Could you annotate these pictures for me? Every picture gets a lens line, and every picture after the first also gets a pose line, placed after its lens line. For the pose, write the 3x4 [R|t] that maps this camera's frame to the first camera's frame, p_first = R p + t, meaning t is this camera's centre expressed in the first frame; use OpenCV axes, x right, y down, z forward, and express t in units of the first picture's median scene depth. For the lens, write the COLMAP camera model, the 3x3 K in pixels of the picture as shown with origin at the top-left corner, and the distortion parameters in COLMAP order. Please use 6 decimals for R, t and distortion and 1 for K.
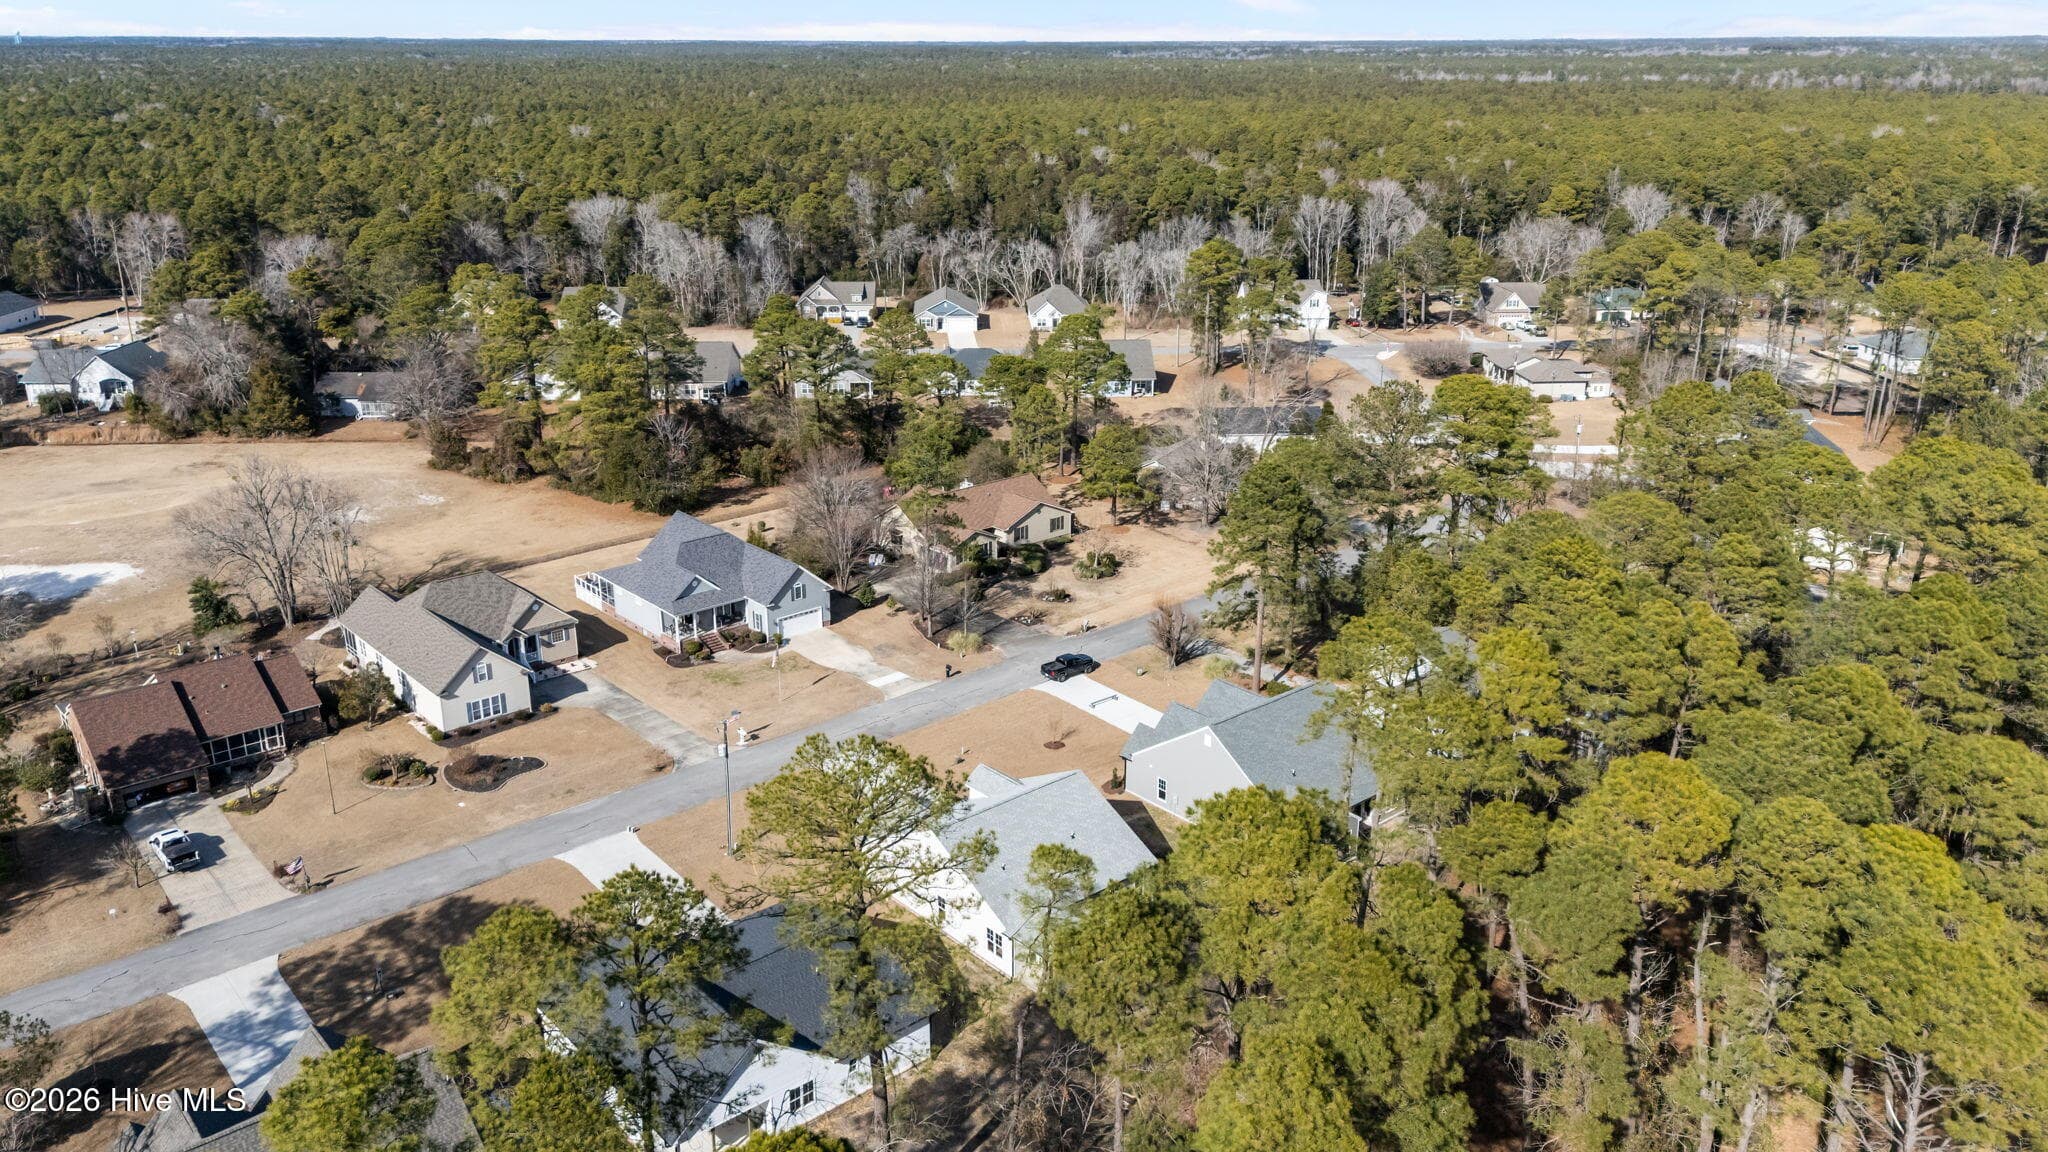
lens RADIAL K [[1516.7, 0, 1024.0], [0, 1516.7, 576.0], [0, 0, 1]] dist [0.081222, -0.093633]
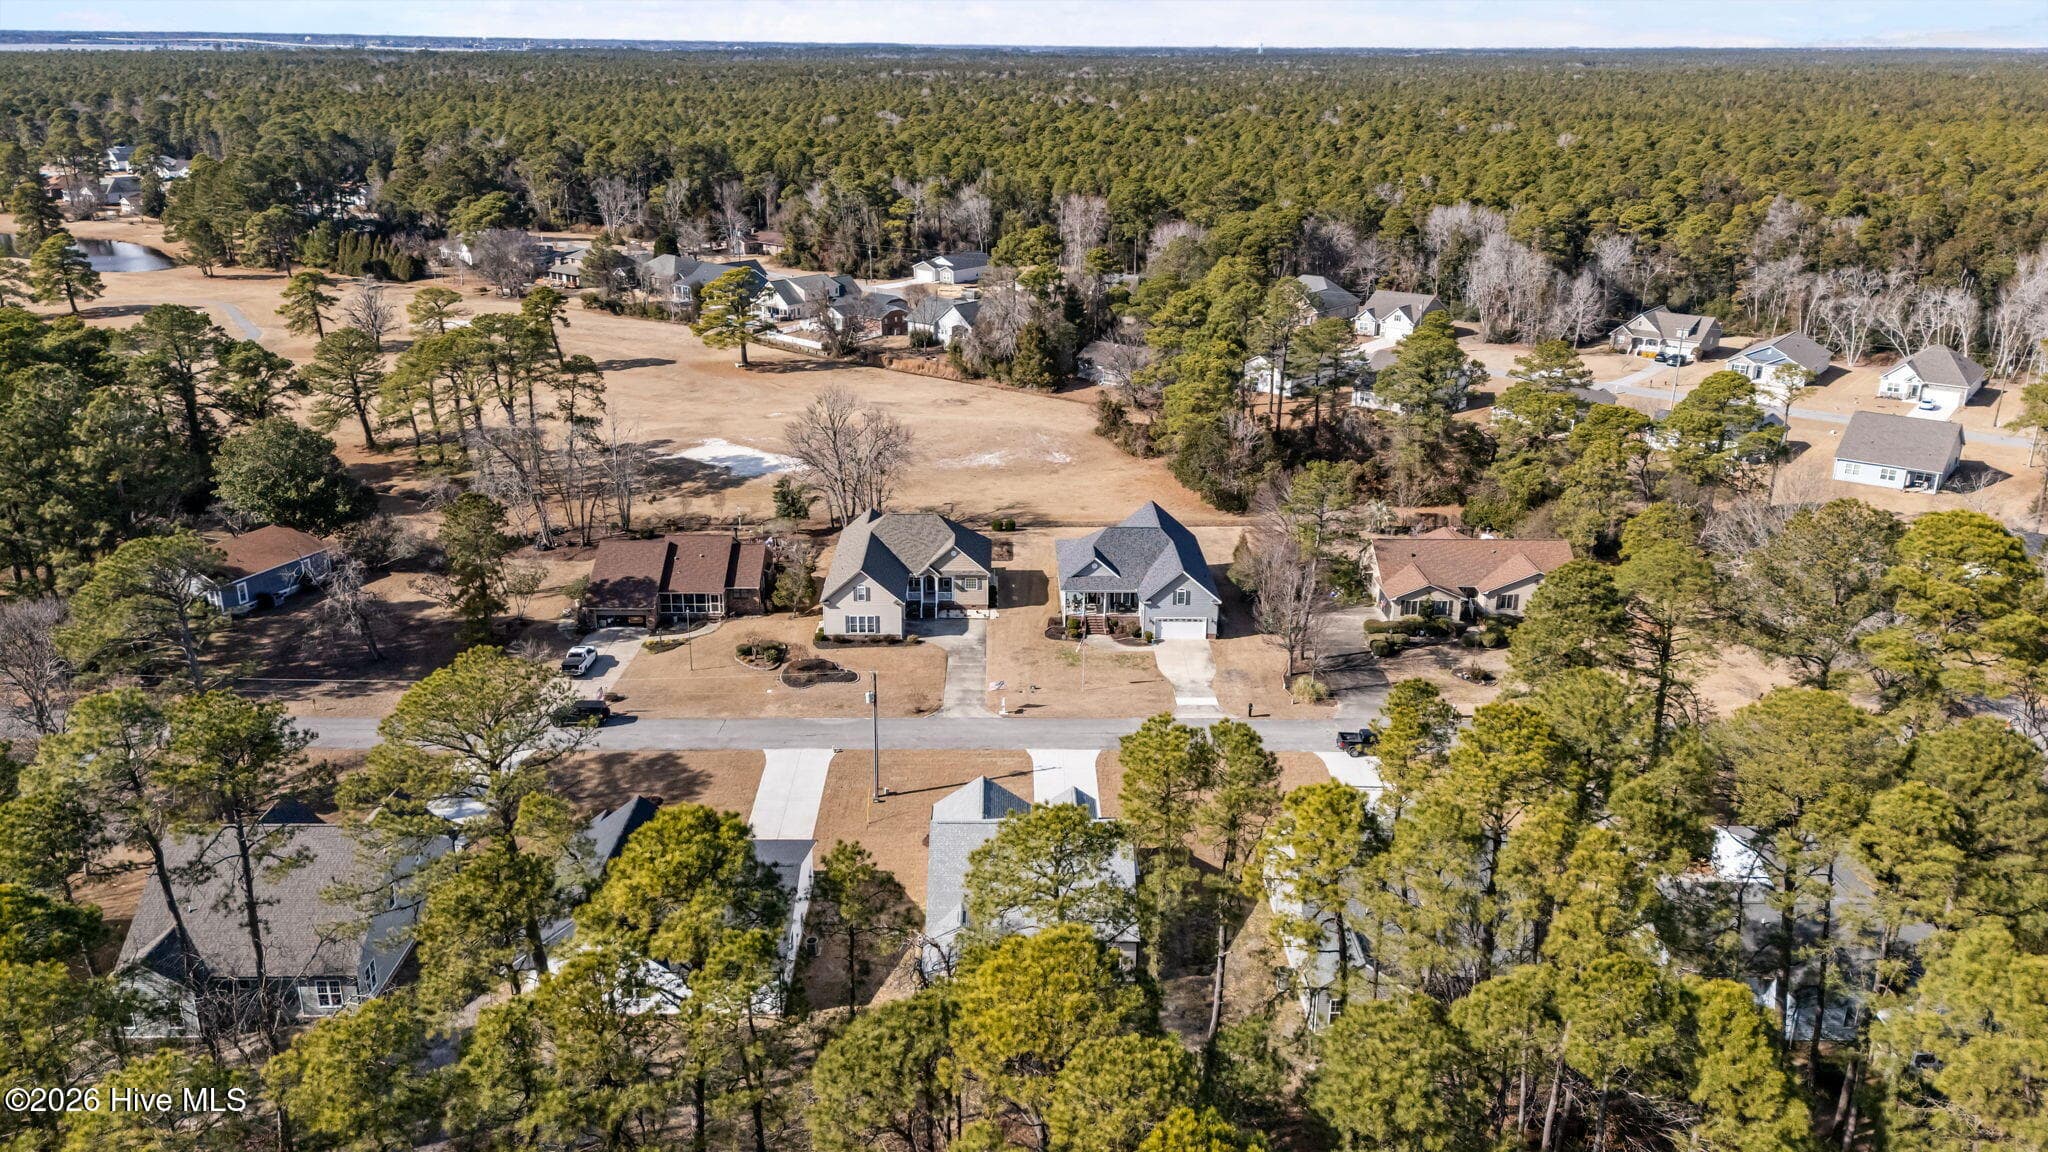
lens RADIAL K [[1516.7, 0, 1024.0], [0, 1516.7, 576.0], [0, 0, 1]] dist [0.081222, -0.093633]
pose [[0.757793, 0.218828, -0.614706, 0.388048], [-0.221360, 0.972434, 0.073288, -0.053650], [0.613799, 0.080534, 0.785344, 0.150481]]
